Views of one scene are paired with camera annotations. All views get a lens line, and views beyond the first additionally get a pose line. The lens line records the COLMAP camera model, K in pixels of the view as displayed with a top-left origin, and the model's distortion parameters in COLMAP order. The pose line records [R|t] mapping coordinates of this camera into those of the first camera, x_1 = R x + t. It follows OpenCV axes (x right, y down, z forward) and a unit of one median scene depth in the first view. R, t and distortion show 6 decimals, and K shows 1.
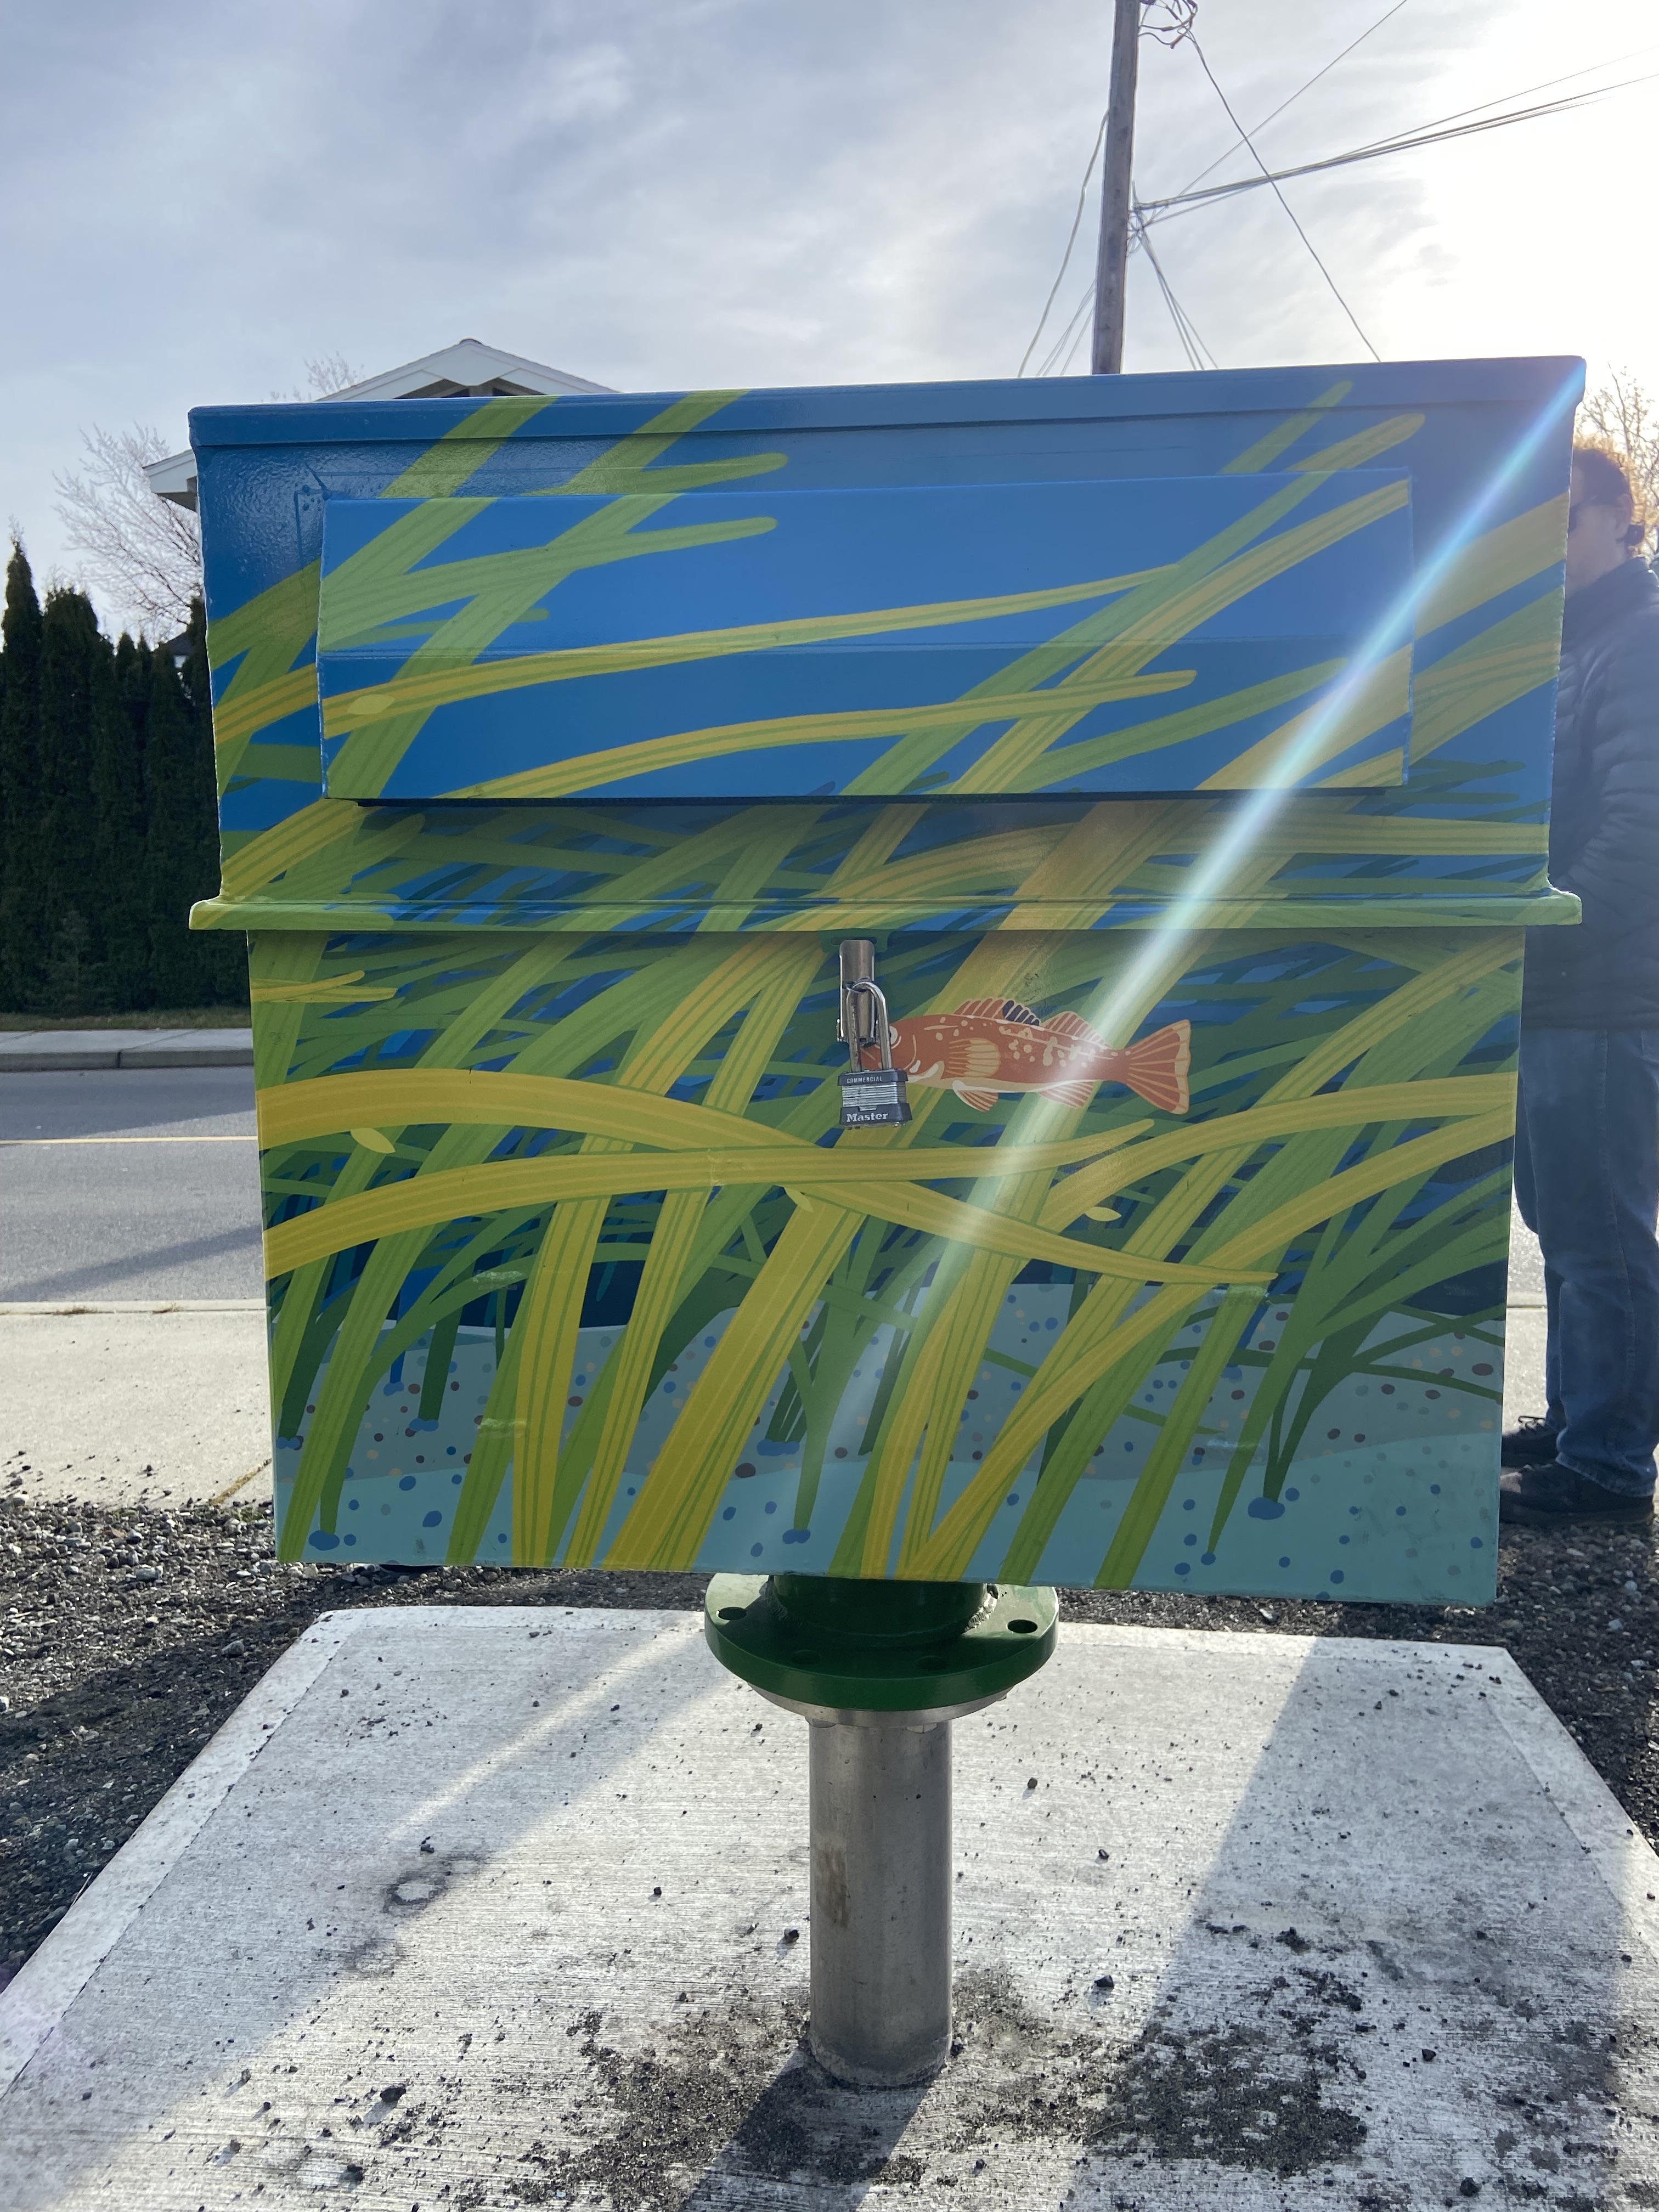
lens RADIAL K [[1681.8, 0, 835.0], [0, 1681.8, 1112.1], [0, 0, 1]] dist [0.069535, -0.088733]
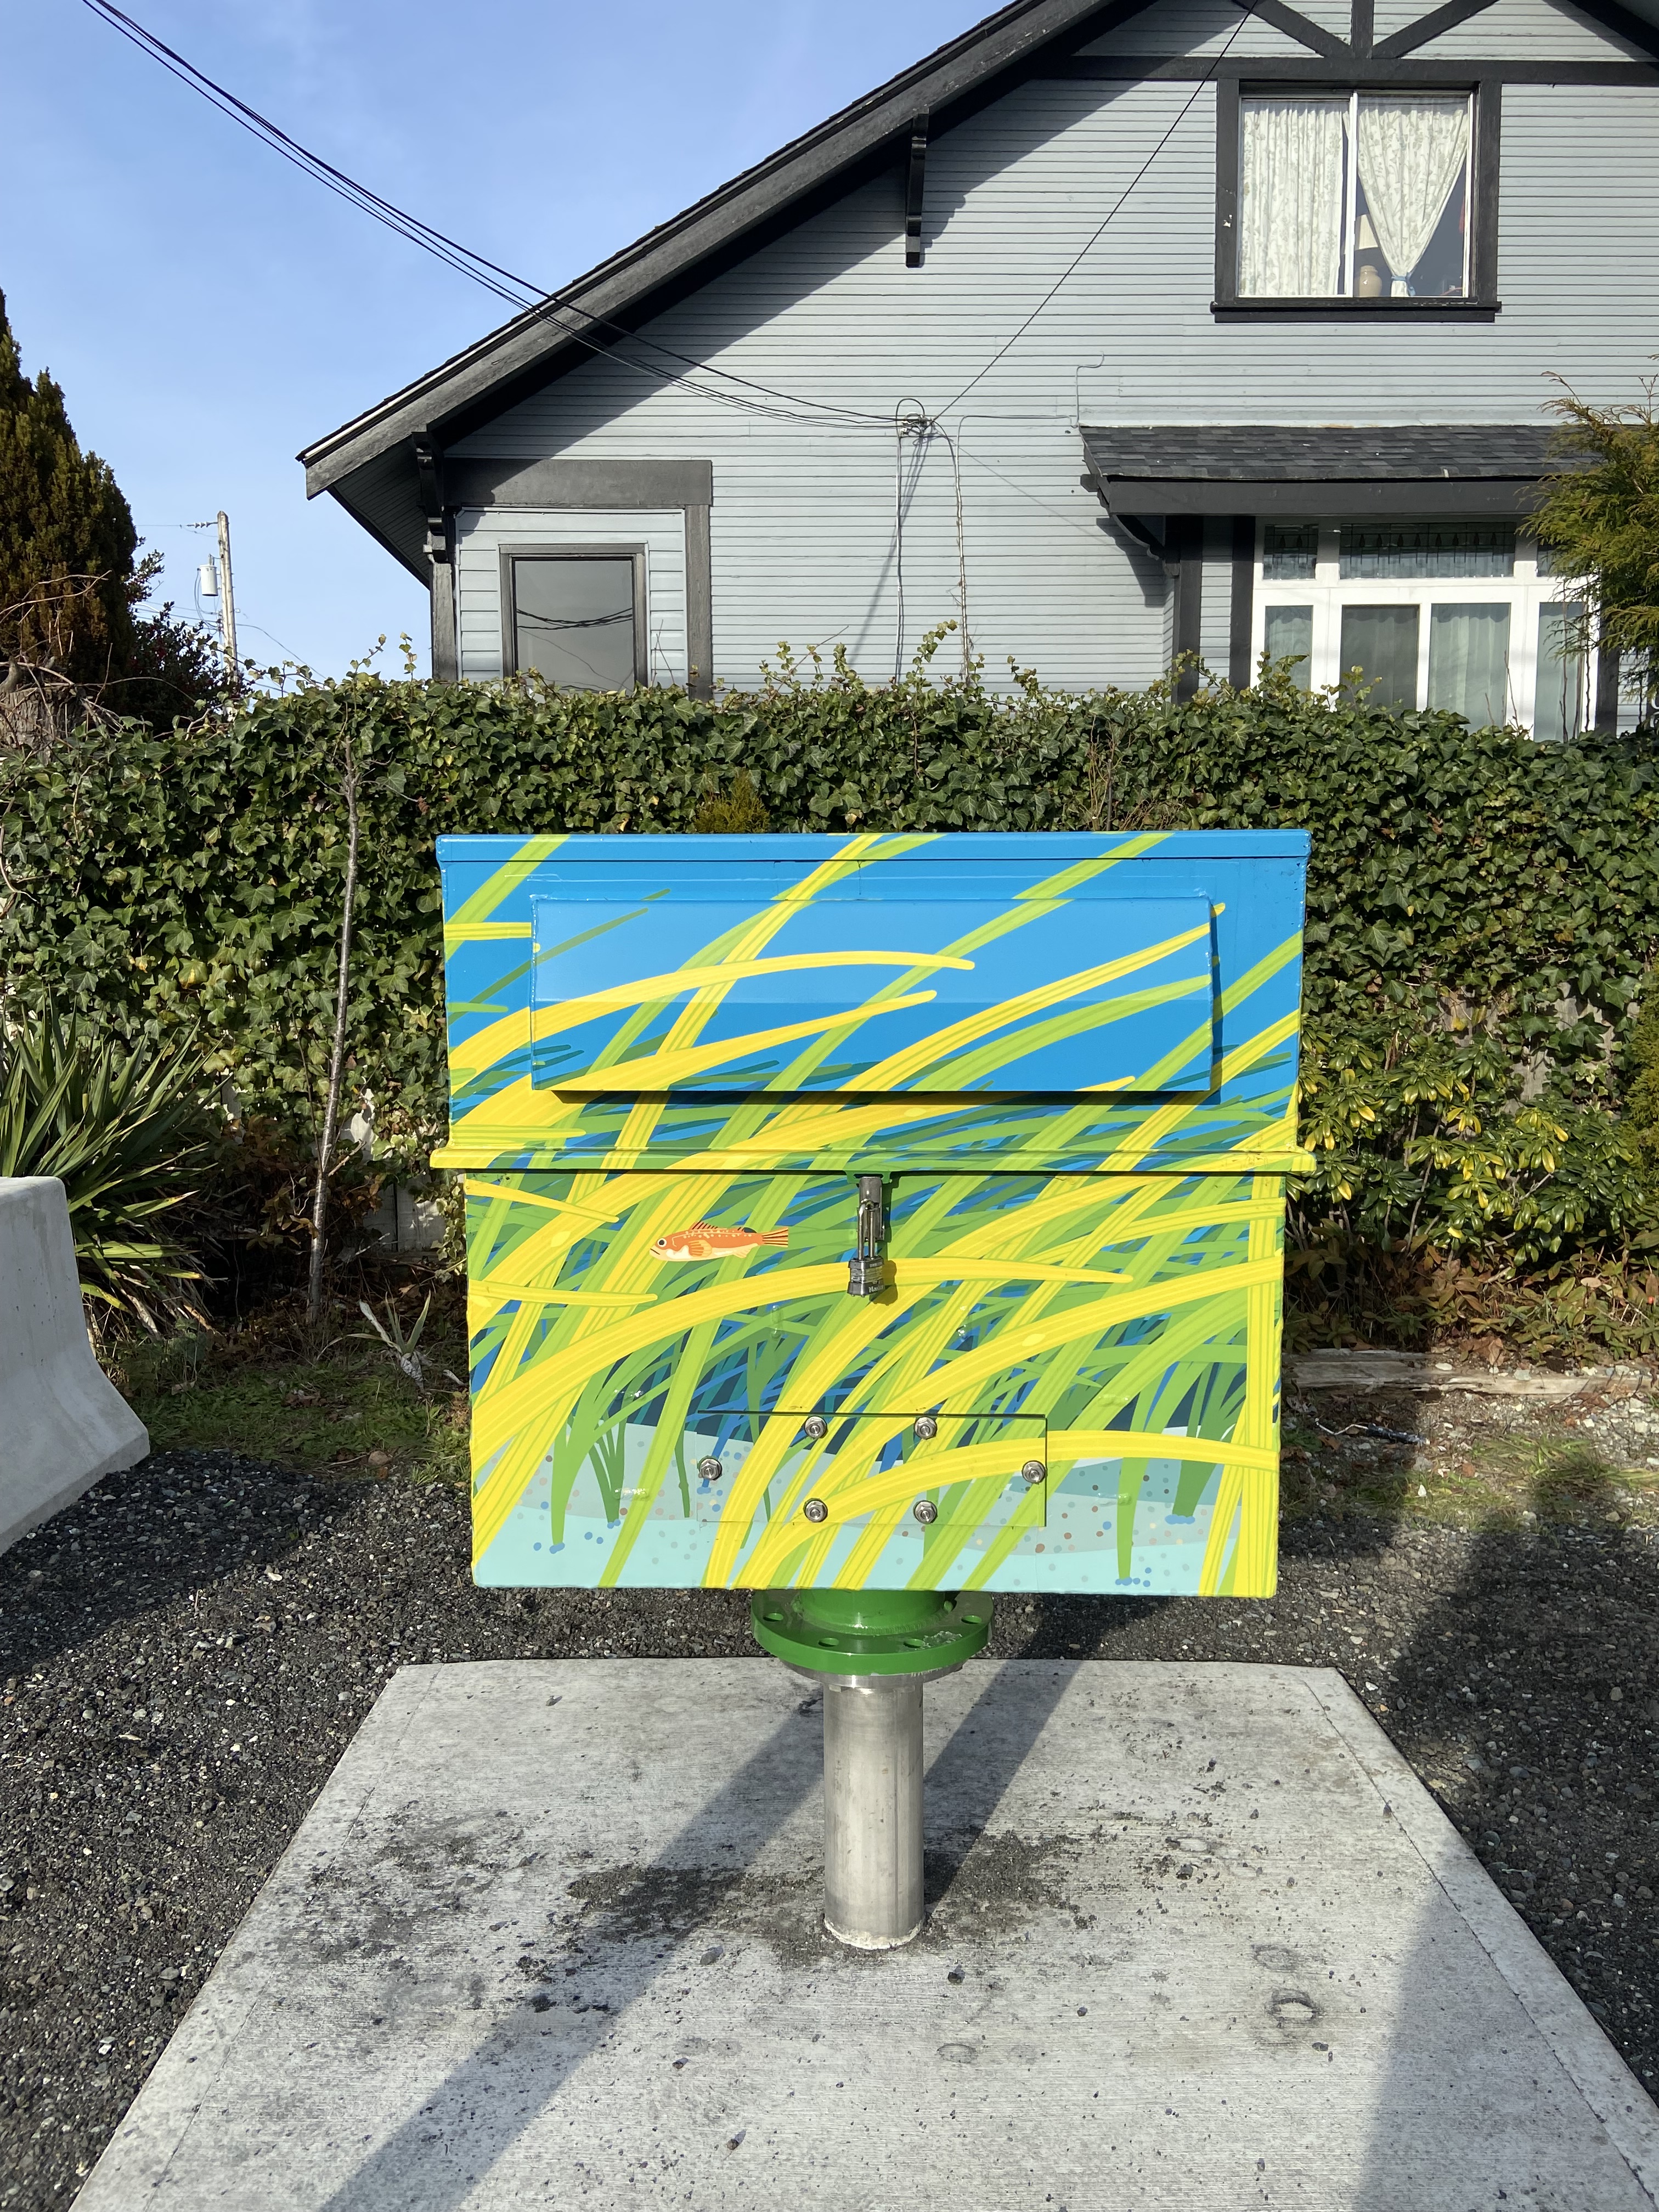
lens RADIAL K [[1665.3, 0, 834.8], [0, 1665.3, 1120.0], [0, 0, 1]] dist [0.140815, -0.184409]
pose [[-0.997937, 0.012022, -0.063065, 0.140344], [-0.004401, 0.967190, 0.254017, -0.459502], [0.064049, 0.253771, -0.965141, 2.172085]]
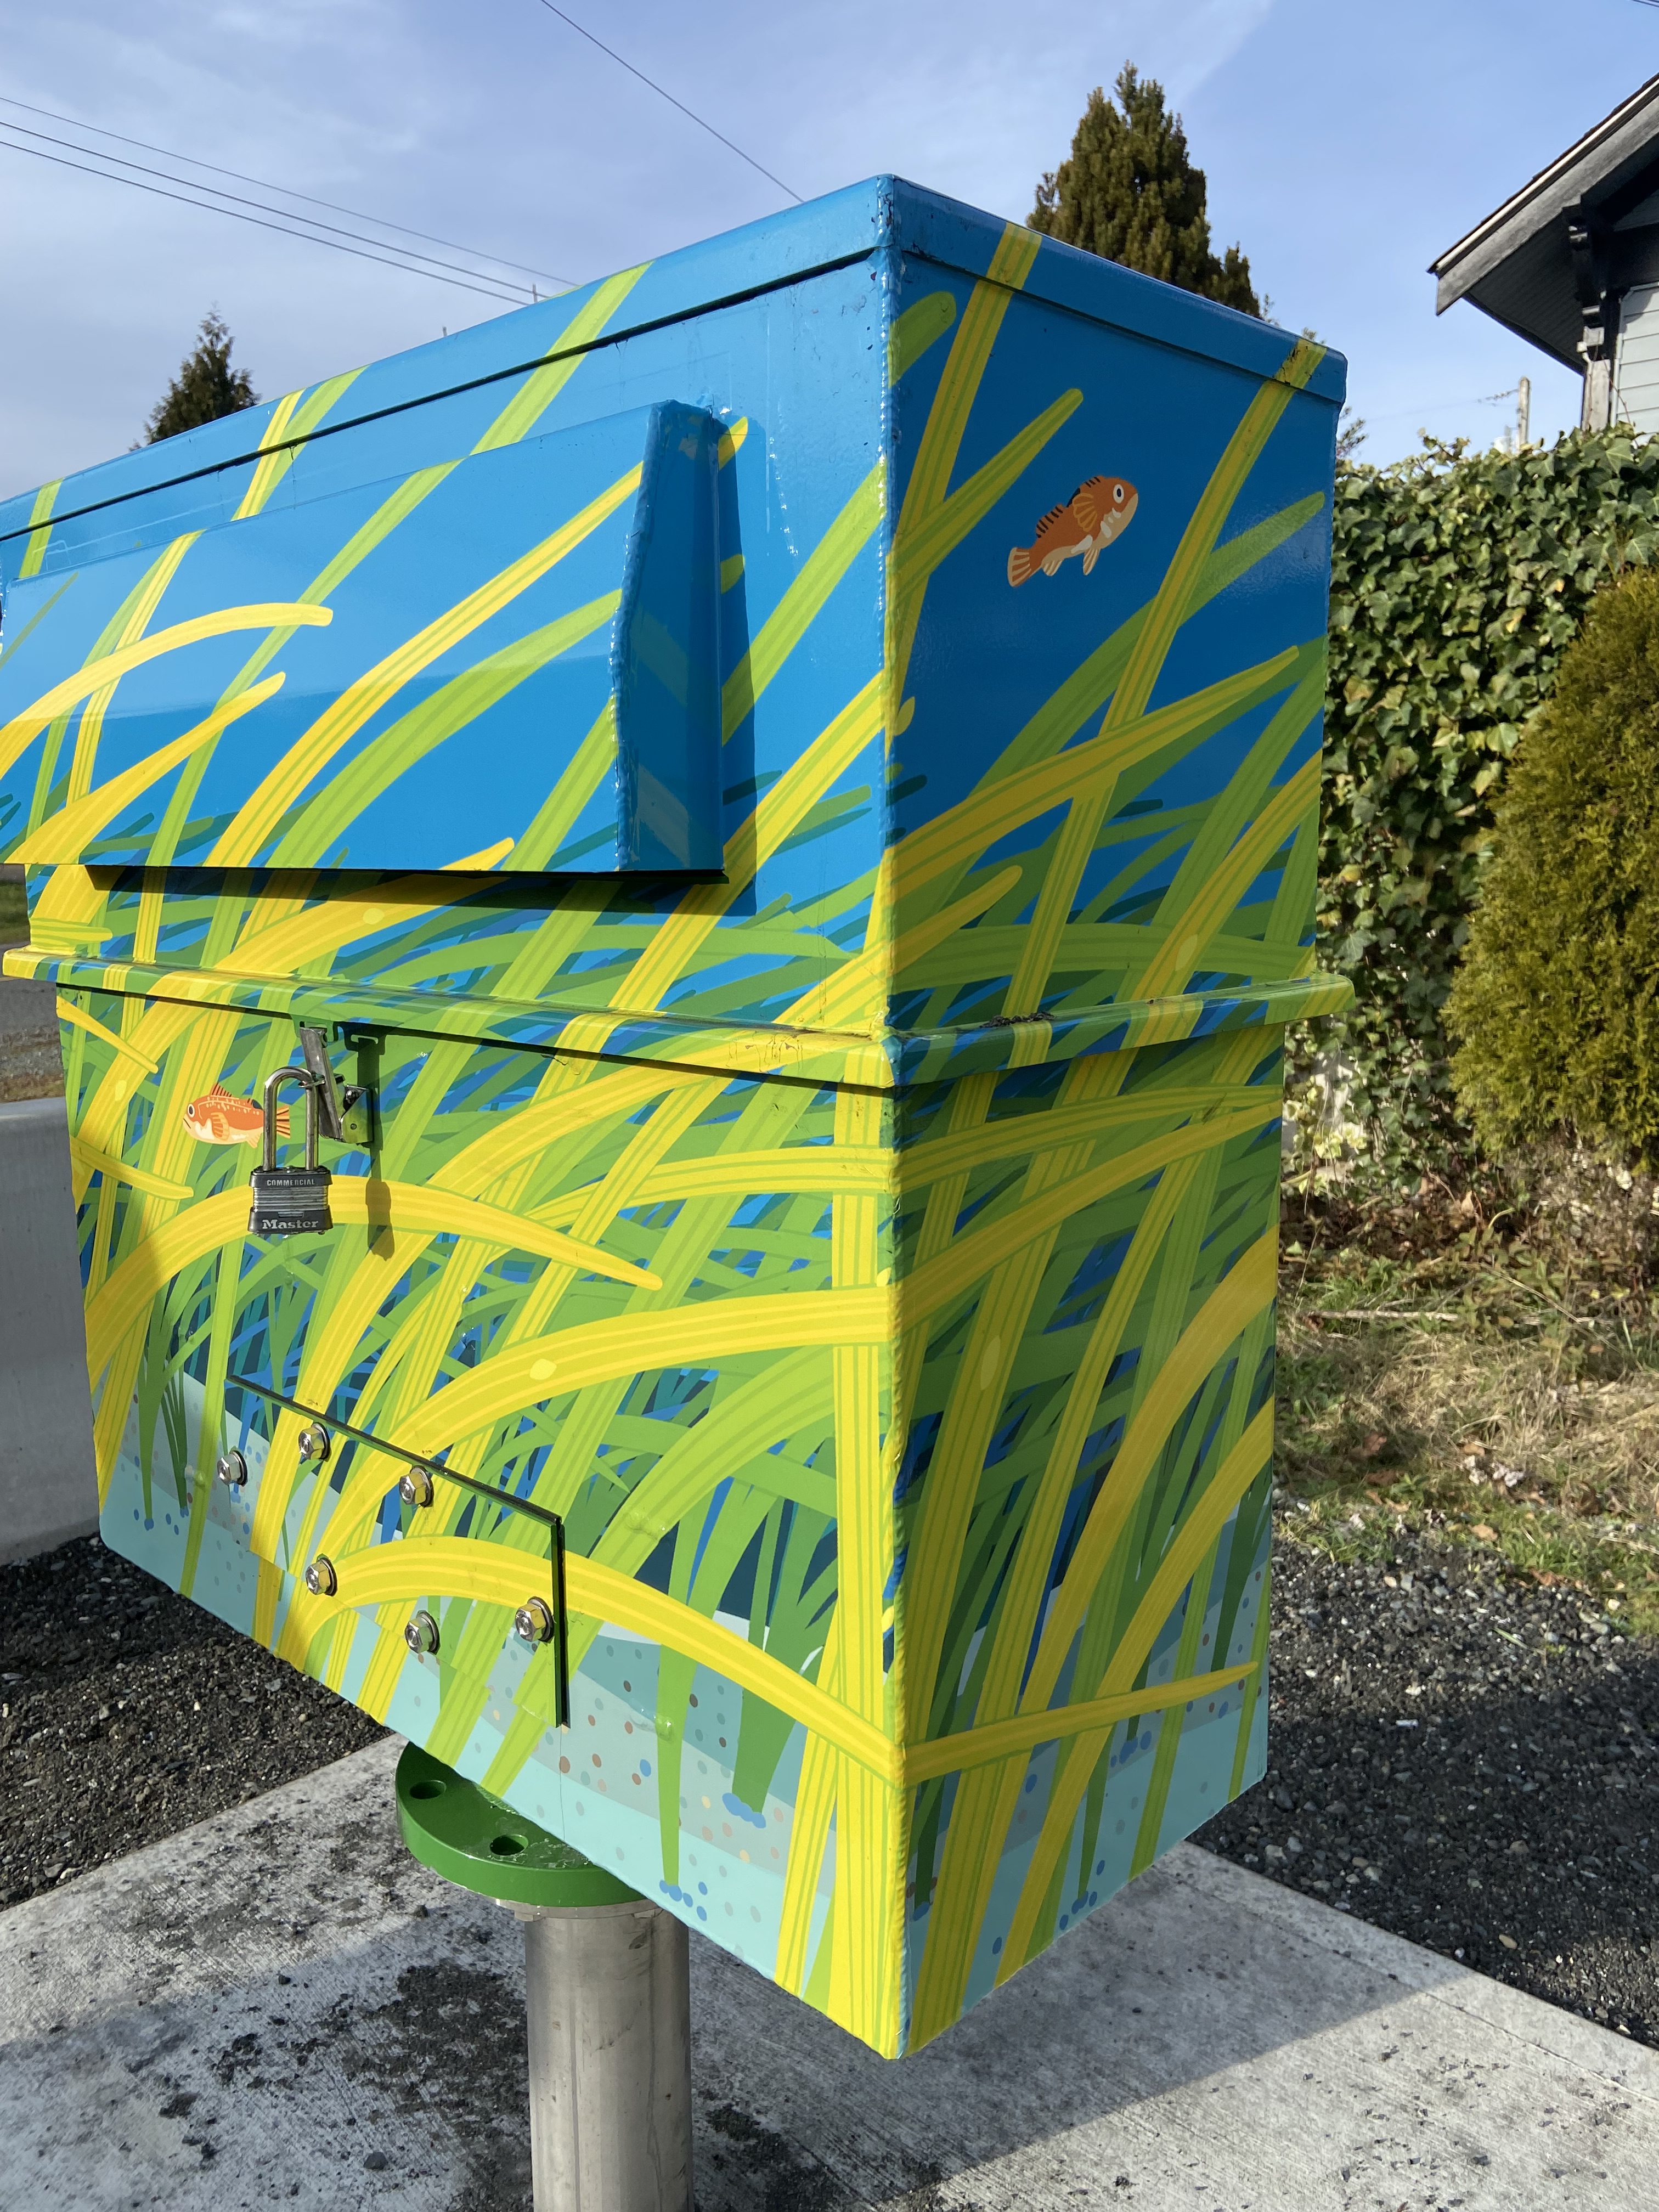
lens RADIAL K [[1665.3, 0, 834.8], [0, 1665.3, 1120.0], [0, 0, 1]] dist [0.140815, -0.184409]
pose [[-0.783919, -0.091597, 0.614069, -0.551536], [0.100833, 0.957143, 0.271495, -0.243428], [-0.612620, 0.274749, -0.741087, 1.411715]]
